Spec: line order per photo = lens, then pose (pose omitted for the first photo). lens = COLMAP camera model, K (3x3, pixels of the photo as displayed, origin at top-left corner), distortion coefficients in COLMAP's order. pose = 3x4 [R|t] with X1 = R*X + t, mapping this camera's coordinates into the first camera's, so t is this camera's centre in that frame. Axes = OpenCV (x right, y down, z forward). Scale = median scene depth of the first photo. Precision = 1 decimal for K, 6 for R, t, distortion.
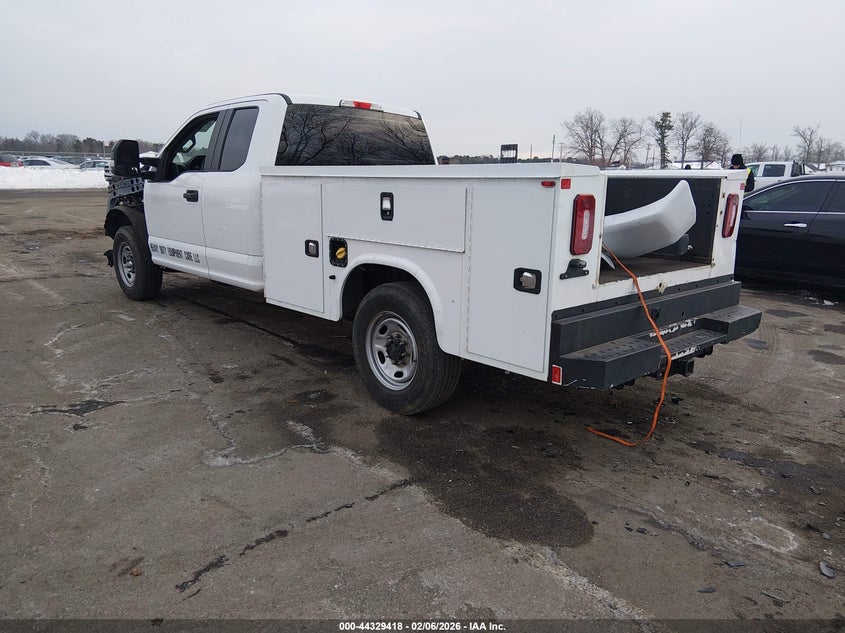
lens RADIAL K [[620.7, 0, 418.6], [0, 620.7, 313.6], [0, 0, 1]] dist [0.001605, -0.056559]
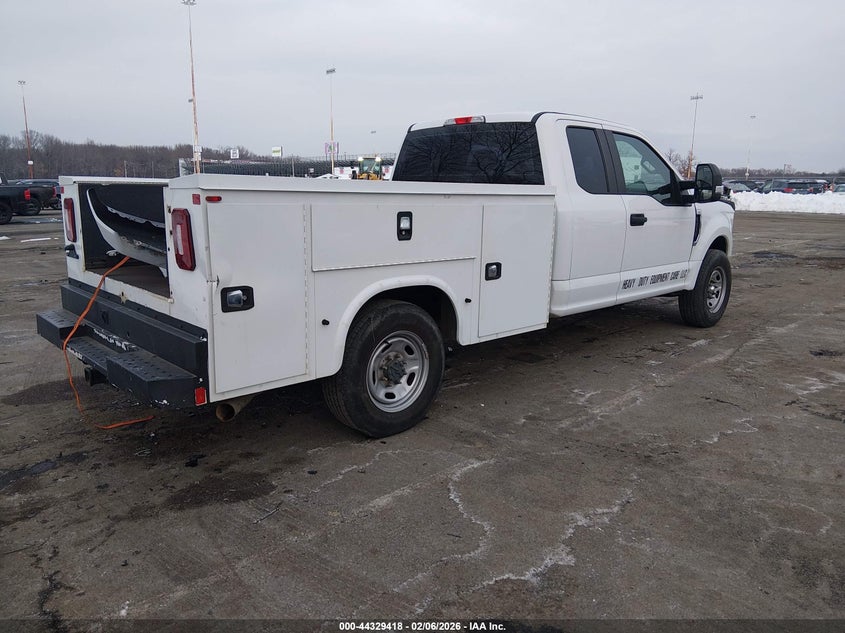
lens RADIAL K [[628.9, 0, 408.8], [0, 628.9, 319.6], [0, 0, 1]] dist [0.036635, -0.062922]
pose [[0.020664, 0.181090, -0.983249, 0.923655], [-0.237719, 0.956145, 0.171102, -0.190710], [0.971114, 0.230201, 0.062806, 0.912490]]
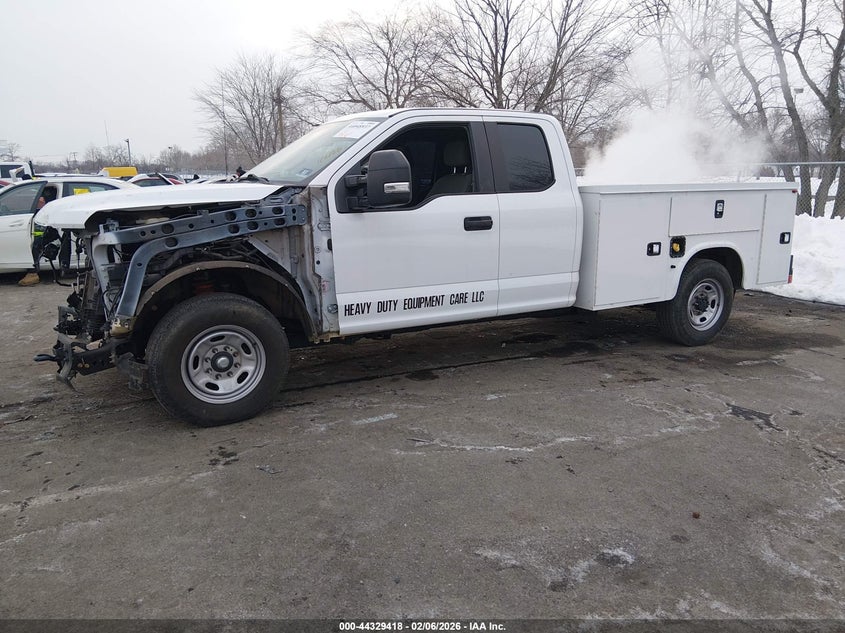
lens RADIAL K [[620.7, 0, 418.6], [0, 620.7, 313.6], [0, 0, 1]] dist [0.001605, -0.056559]
pose [[0.313689, -0.224302, 0.922652, -1.645488], [0.220582, 0.962329, 0.158953, -0.309812], [-0.923549, 0.153659, 0.351349, 1.111252]]
